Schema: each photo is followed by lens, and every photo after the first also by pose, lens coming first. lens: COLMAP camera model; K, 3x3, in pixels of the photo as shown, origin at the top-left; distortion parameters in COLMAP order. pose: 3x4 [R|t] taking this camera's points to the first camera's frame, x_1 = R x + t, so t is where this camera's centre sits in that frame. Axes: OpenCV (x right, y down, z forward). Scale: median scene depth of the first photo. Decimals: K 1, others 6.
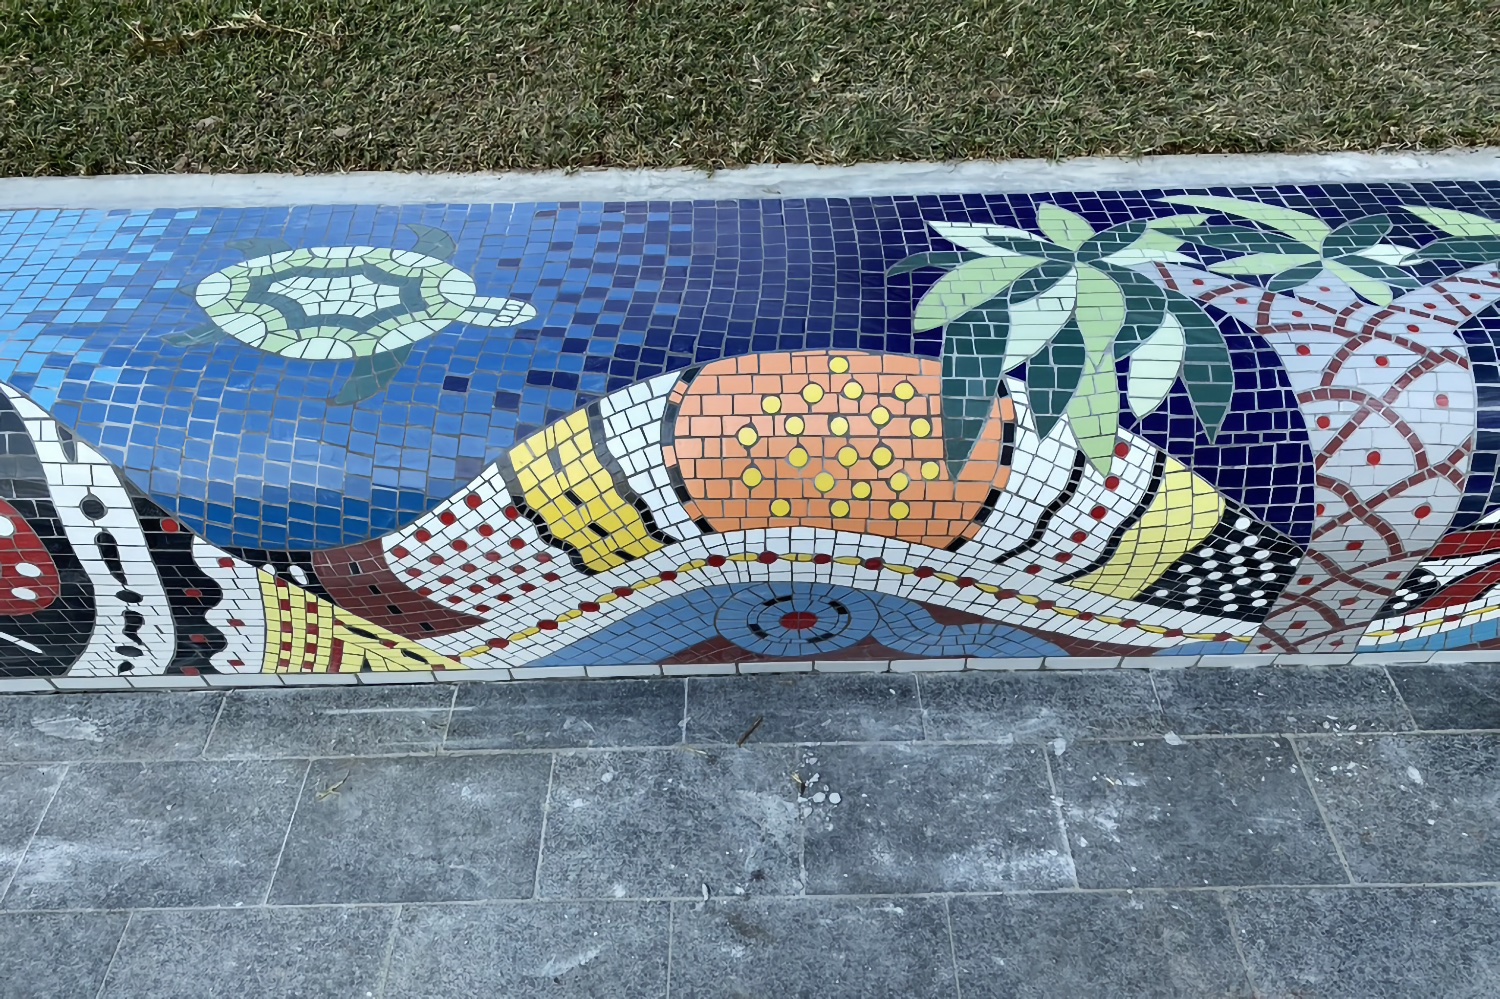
lens RADIAL K [[1150.0, 0, 751.2], [0, 1150.0, 525.0], [0, 0, 1]] dist [0.028519, -0.036003]
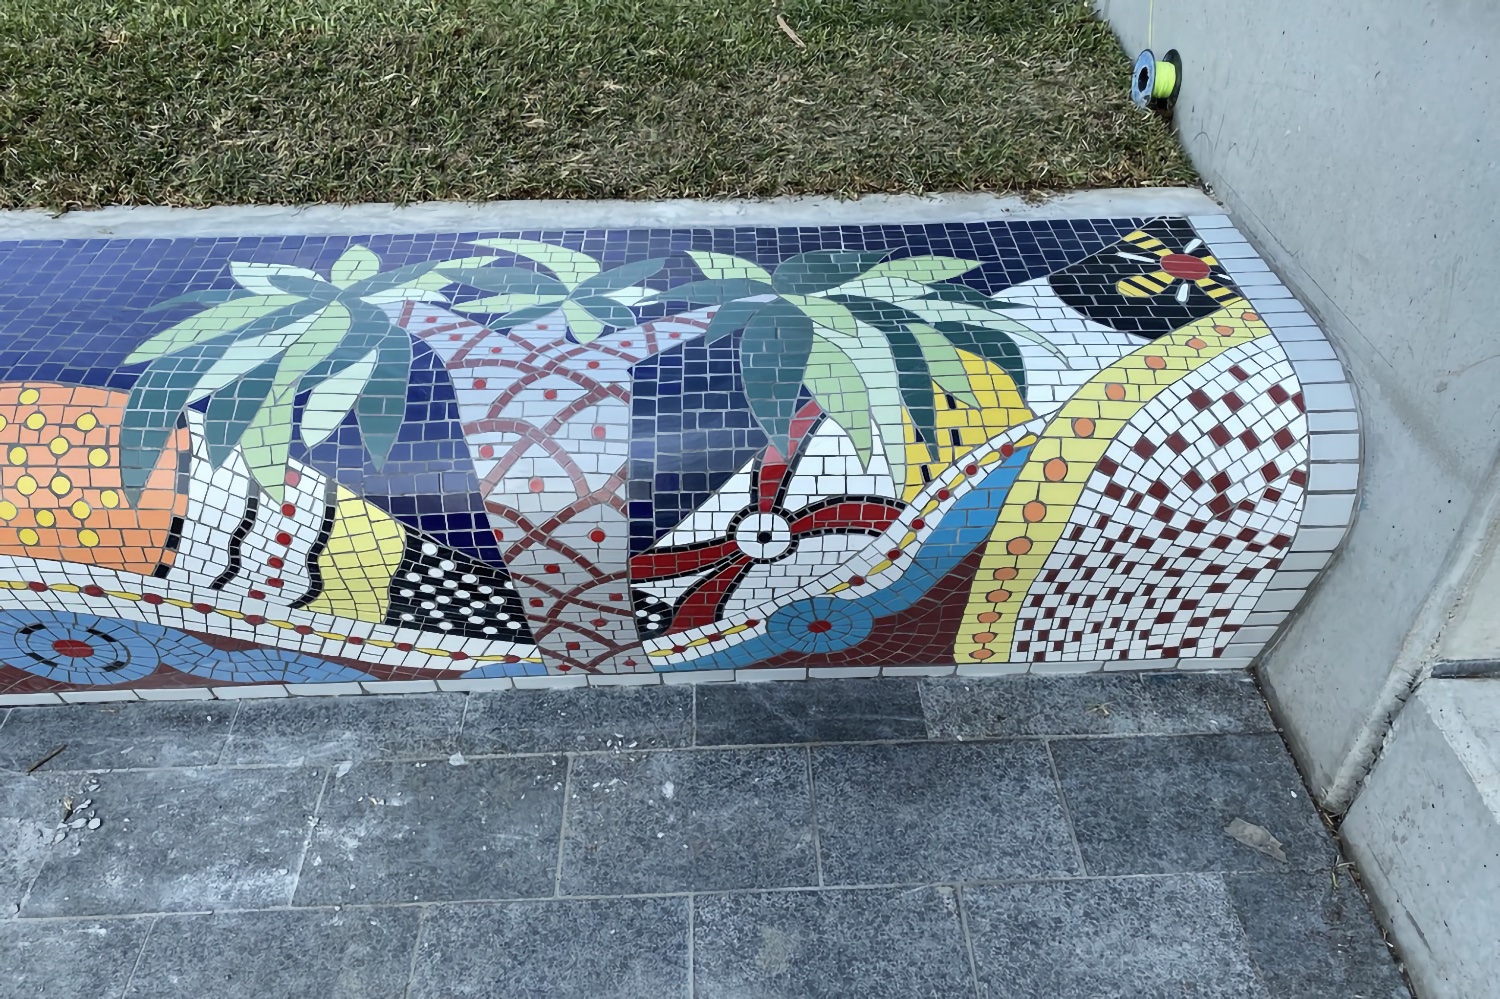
lens RADIAL K [[1155.1, 0, 750.0], [0, 1155.1, 499.5], [0, 0, 1]] dist [-0.005095, -0.003971]
pose [[0.998940, -0.003892, 0.045864, 0.663720], [0.006231, 0.998681, -0.050968, 0.009081], [-0.045605, 0.051200, 0.997647, -0.059022]]
